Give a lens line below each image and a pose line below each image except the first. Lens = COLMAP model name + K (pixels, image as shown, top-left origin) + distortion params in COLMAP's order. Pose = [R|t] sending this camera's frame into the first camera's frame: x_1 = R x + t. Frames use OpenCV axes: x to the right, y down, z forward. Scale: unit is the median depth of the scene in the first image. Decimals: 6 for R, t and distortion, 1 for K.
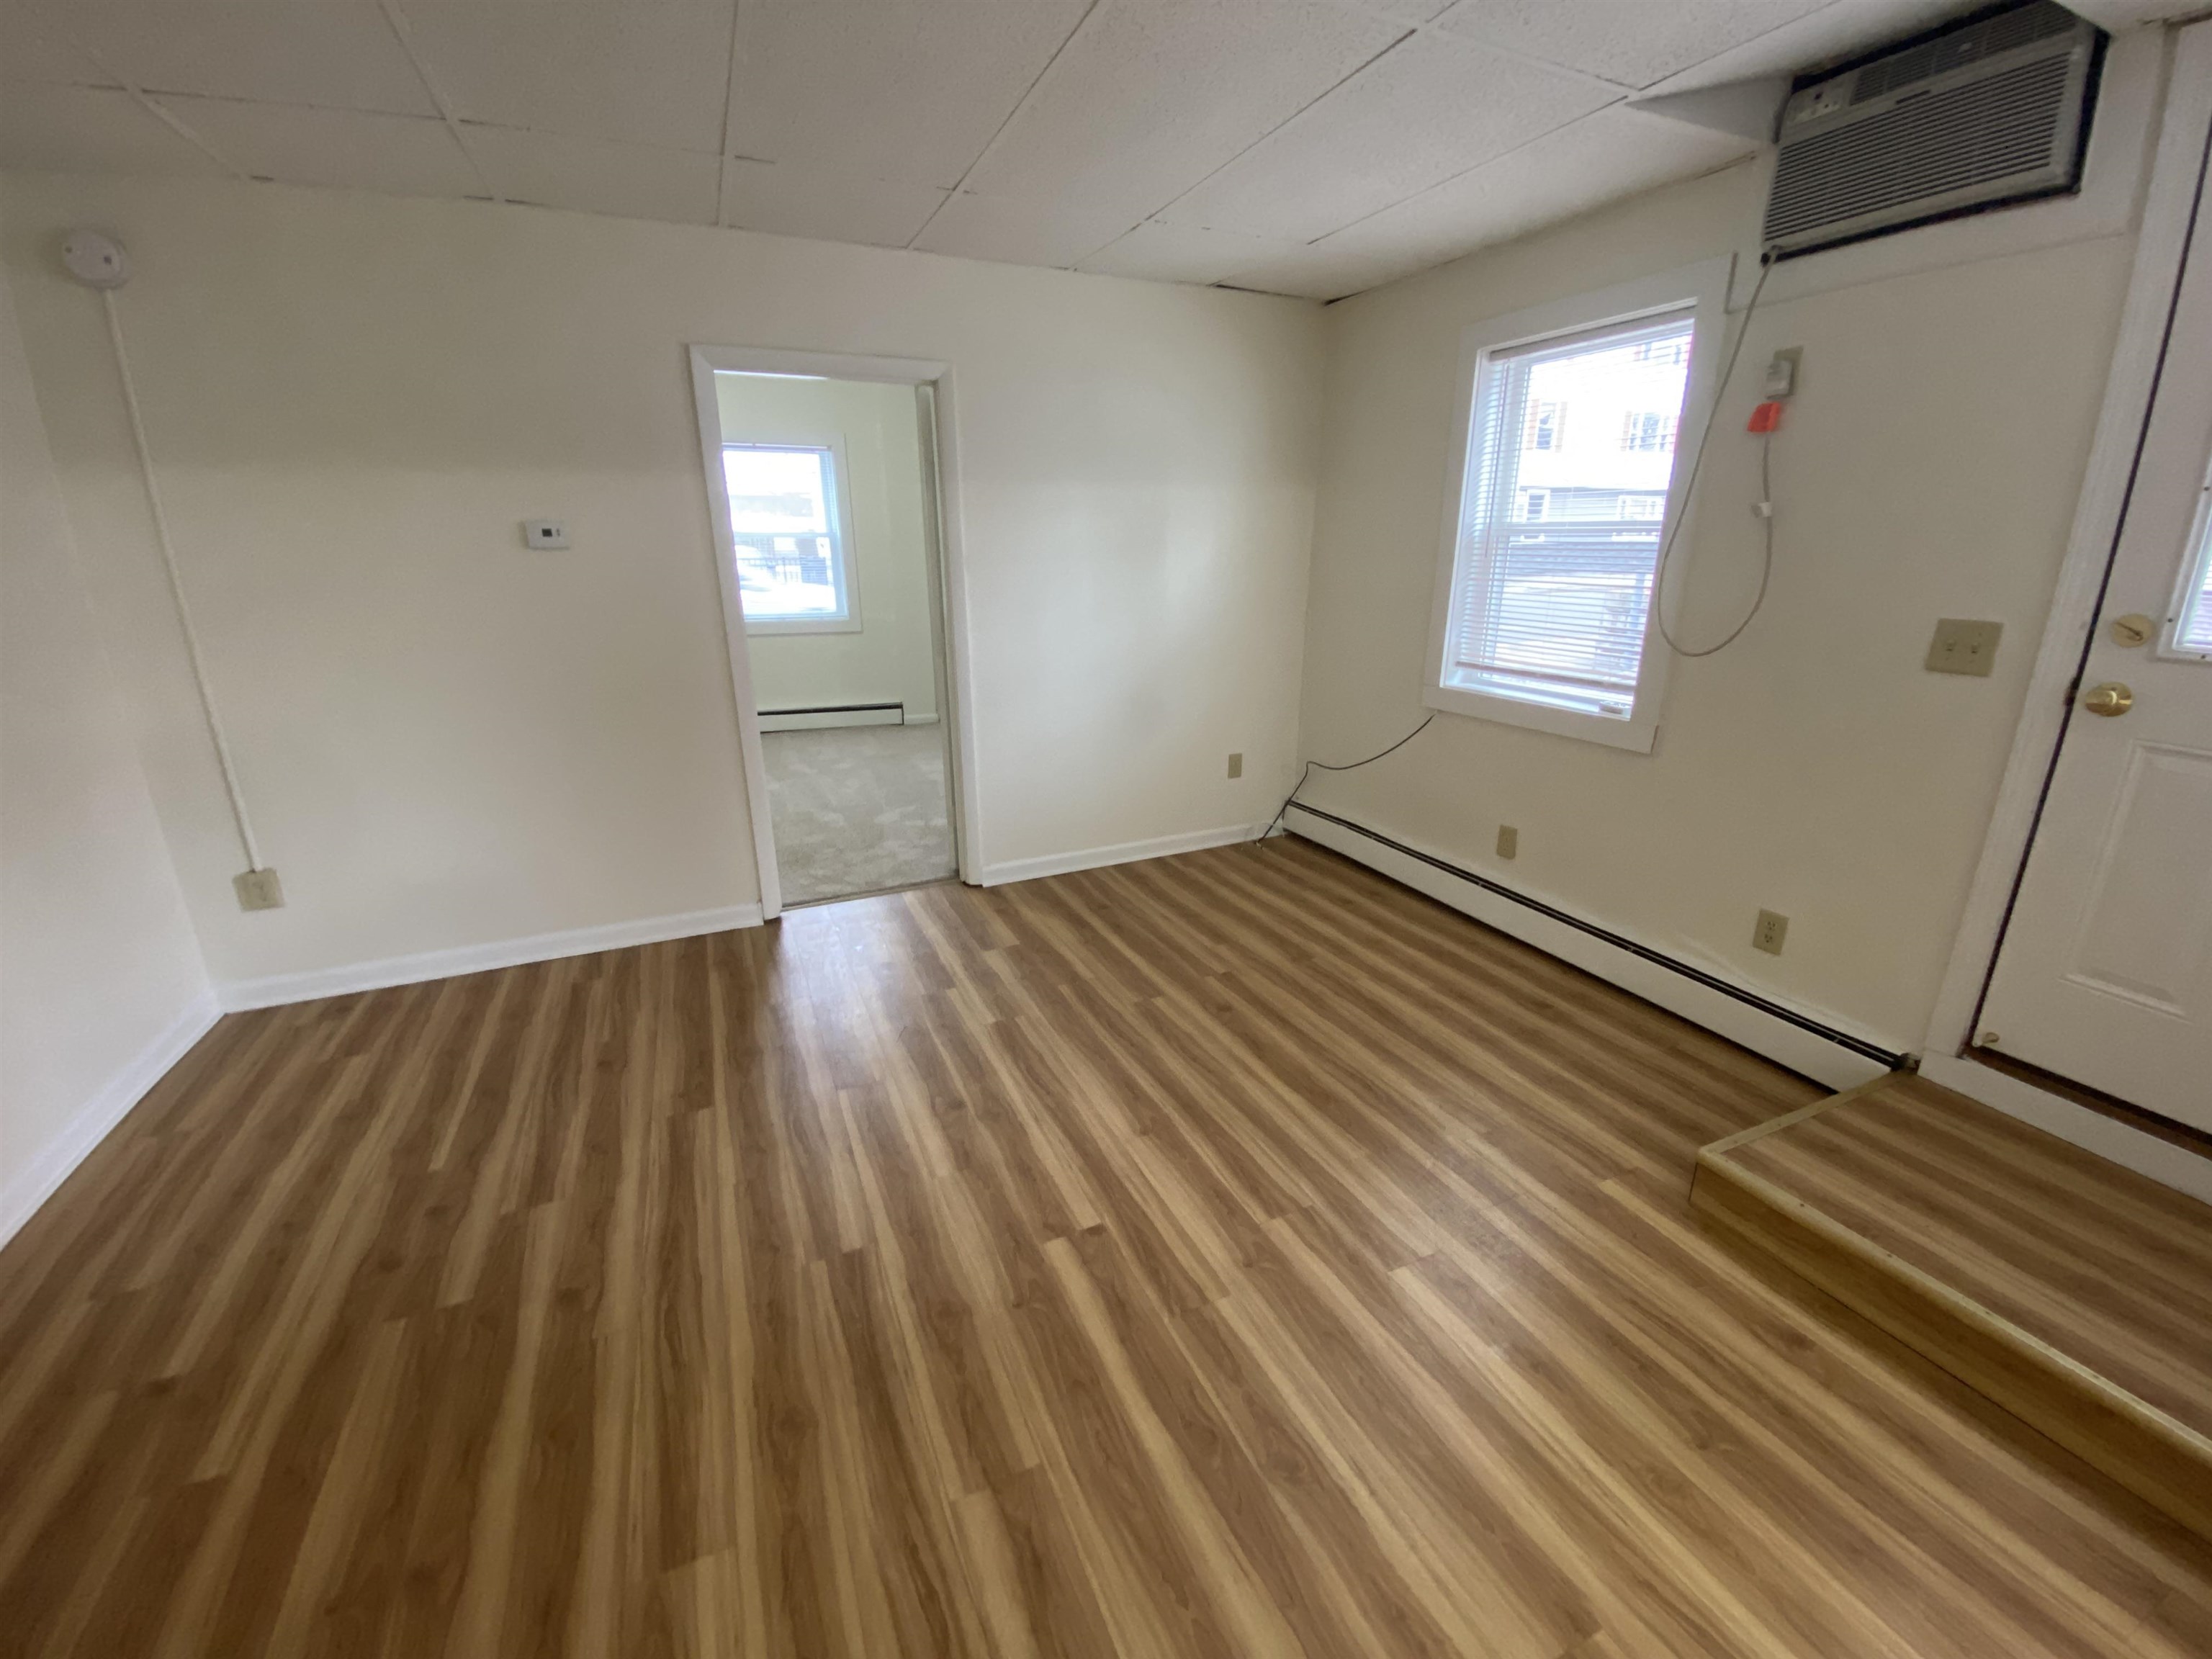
lens RADIAL K [[893.0, 0, 1101.4], [0, 893.0, 823.1], [0, 0, 1]] dist [0.023032, -0.021511]
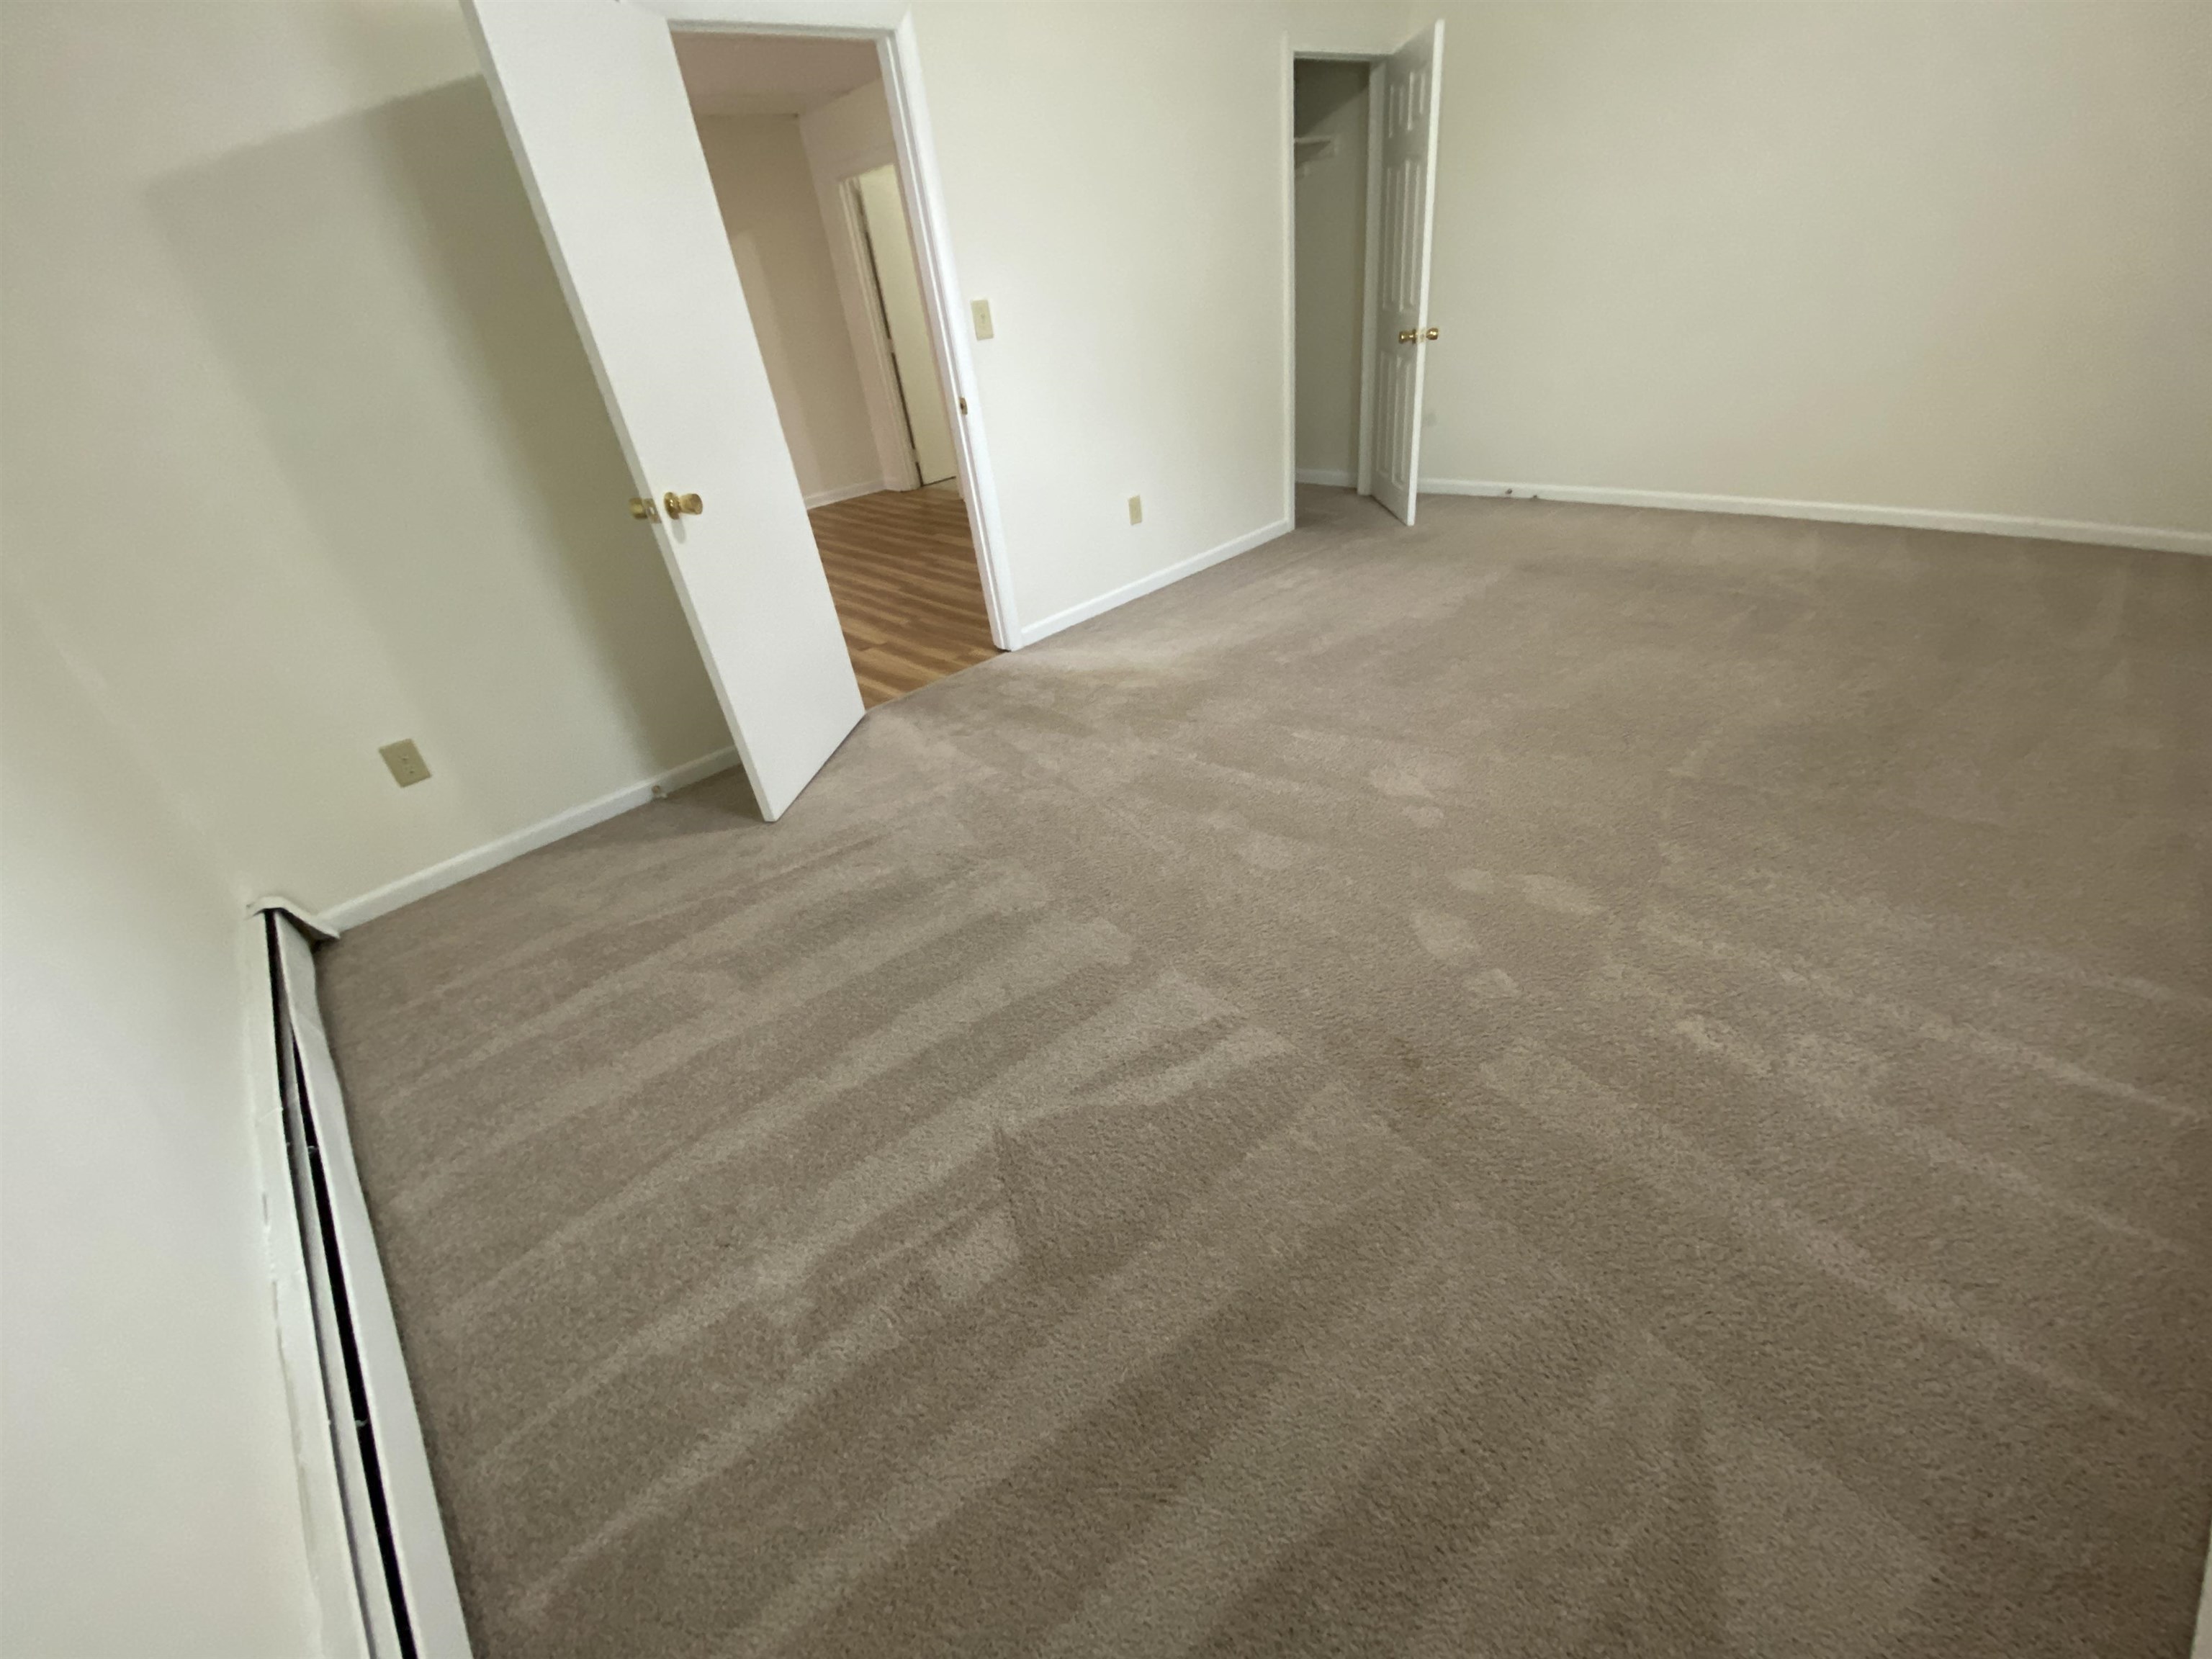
lens RADIAL K [[893.0, 0, 1101.4], [0, 893.0, 823.1], [0, 0, 1]] dist [0.023032, -0.021511]
pose [[-0.939444, 0.262467, -0.220355, -0.283067], [0.010276, 0.664277, 0.747416, -0.836099], [0.342549, 0.699890, -0.626748, 2.792181]]
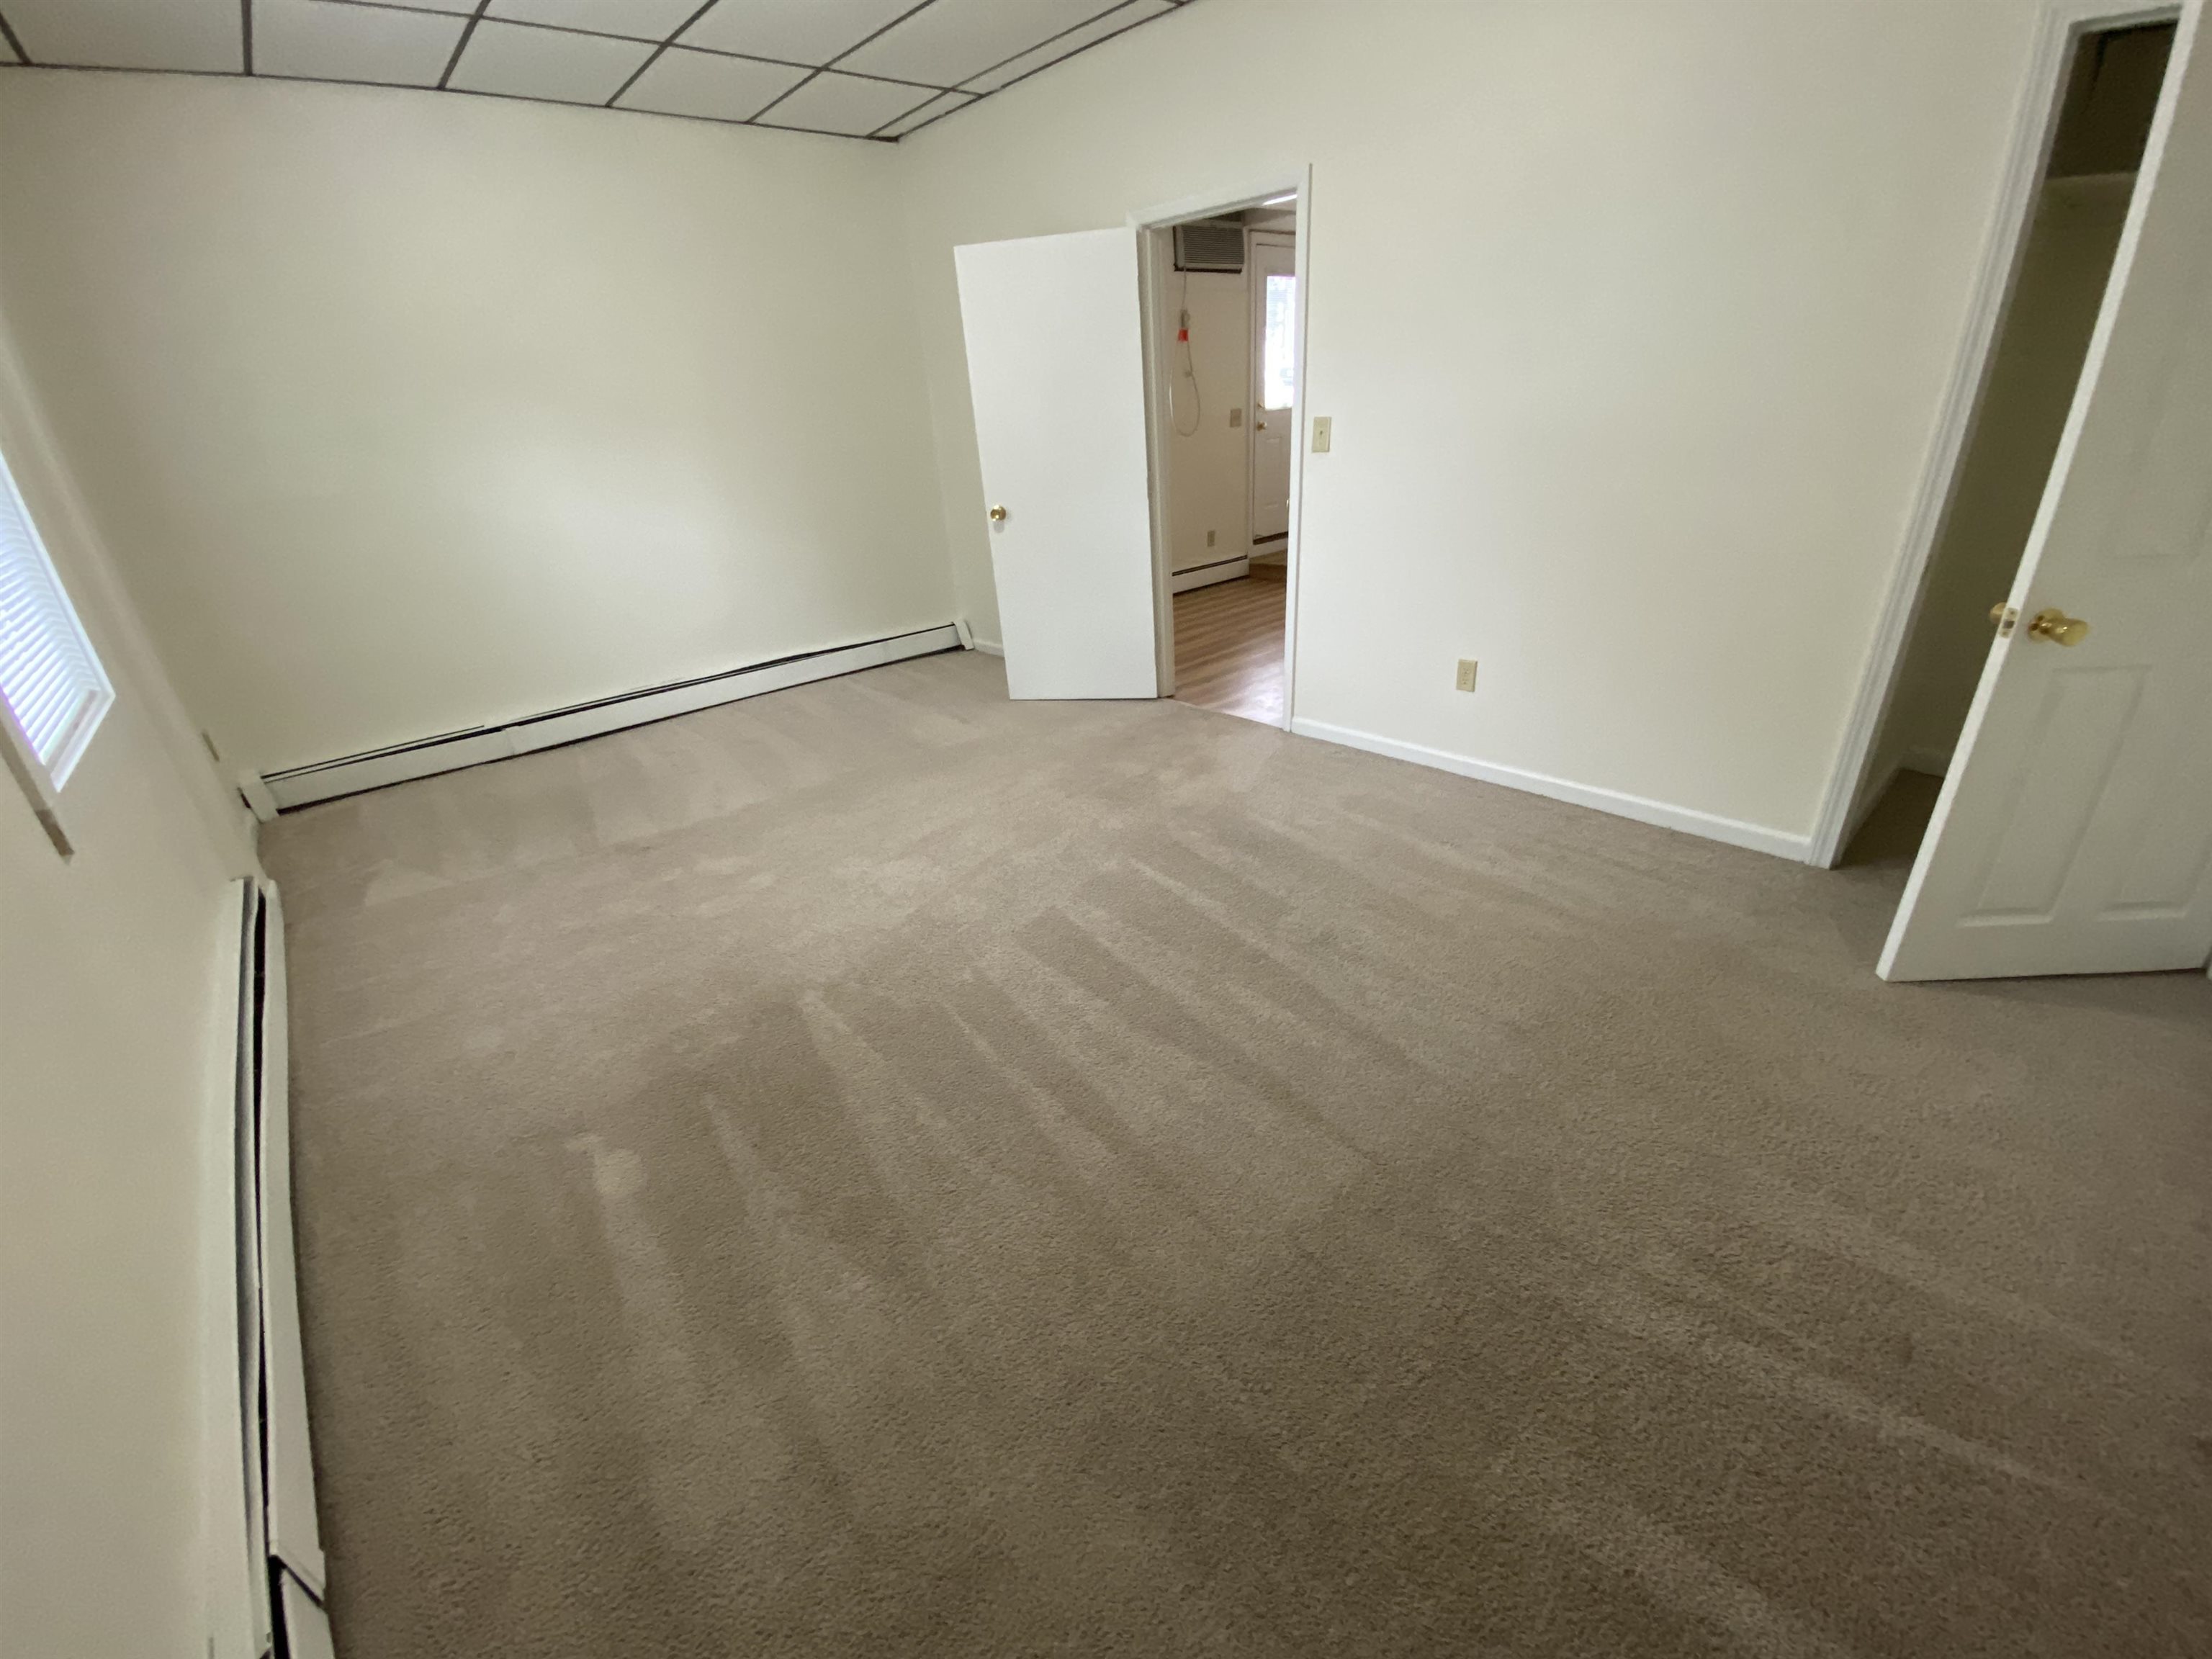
lens RADIAL K [[893.0, 0, 1101.4], [0, 893.0, 823.1], [0, 0, 1]] dist [0.023032, -0.021511]
pose [[-0.300258, -0.389455, 0.870729, -1.973160], [0.344561, 0.806927, 0.479735, -0.634637], [-0.889451, 0.444064, -0.108096, 2.093576]]
